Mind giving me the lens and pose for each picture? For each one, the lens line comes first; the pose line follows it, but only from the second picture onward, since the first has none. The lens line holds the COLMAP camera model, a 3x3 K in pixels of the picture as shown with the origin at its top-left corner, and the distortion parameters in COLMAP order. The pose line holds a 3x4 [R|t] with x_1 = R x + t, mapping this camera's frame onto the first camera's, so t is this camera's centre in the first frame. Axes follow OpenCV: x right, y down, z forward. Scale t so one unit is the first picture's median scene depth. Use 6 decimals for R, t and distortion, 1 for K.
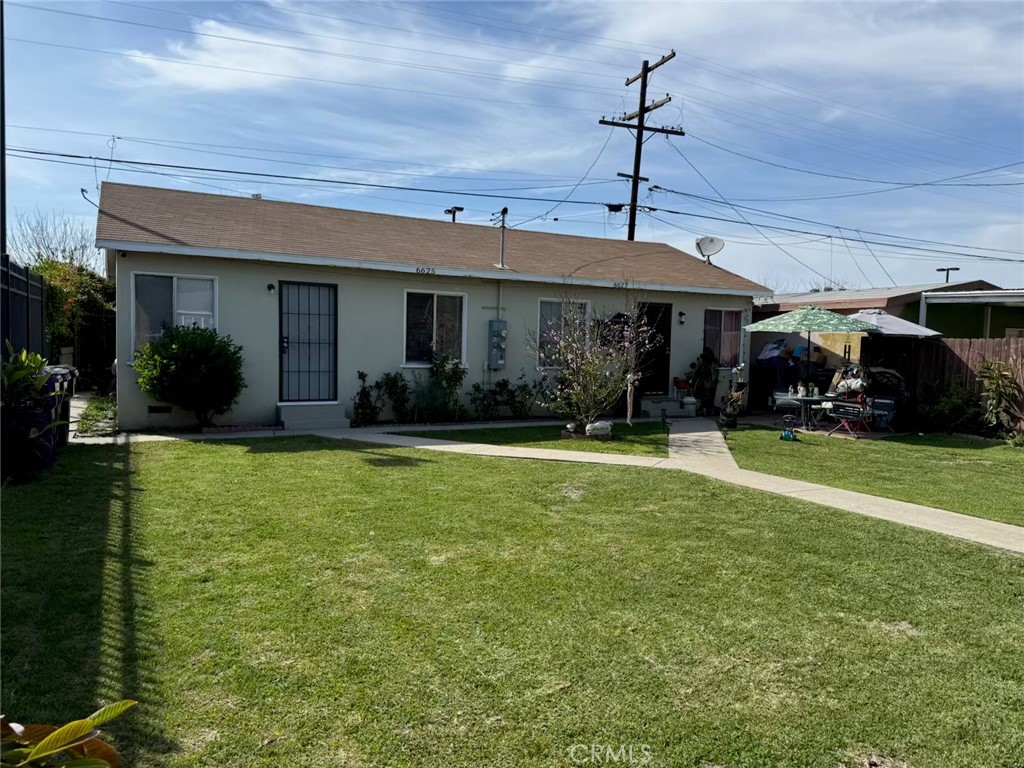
lens RADIAL K [[704.8, 0, 517.6], [0, 704.8, 388.8], [0, 0, 1]] dist [0.038946, -0.024045]
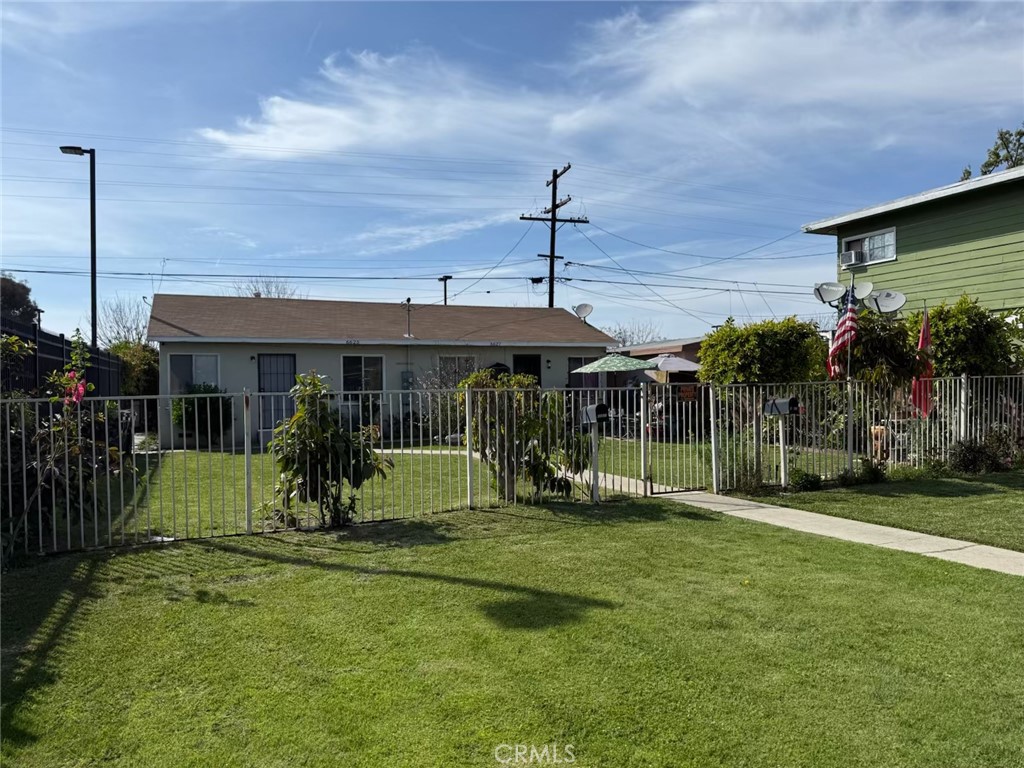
lens RADIAL K [[704.8, 0, 520.8], [0, 704.8, 385.5], [0, 0, 1]] dist [0.038946, -0.024045]
pose [[0.996180, -0.038369, -0.078445, 0.204375], [0.033176, 0.997237, -0.066469, 0.024545], [0.080778, 0.063612, 0.994700, -0.292428]]
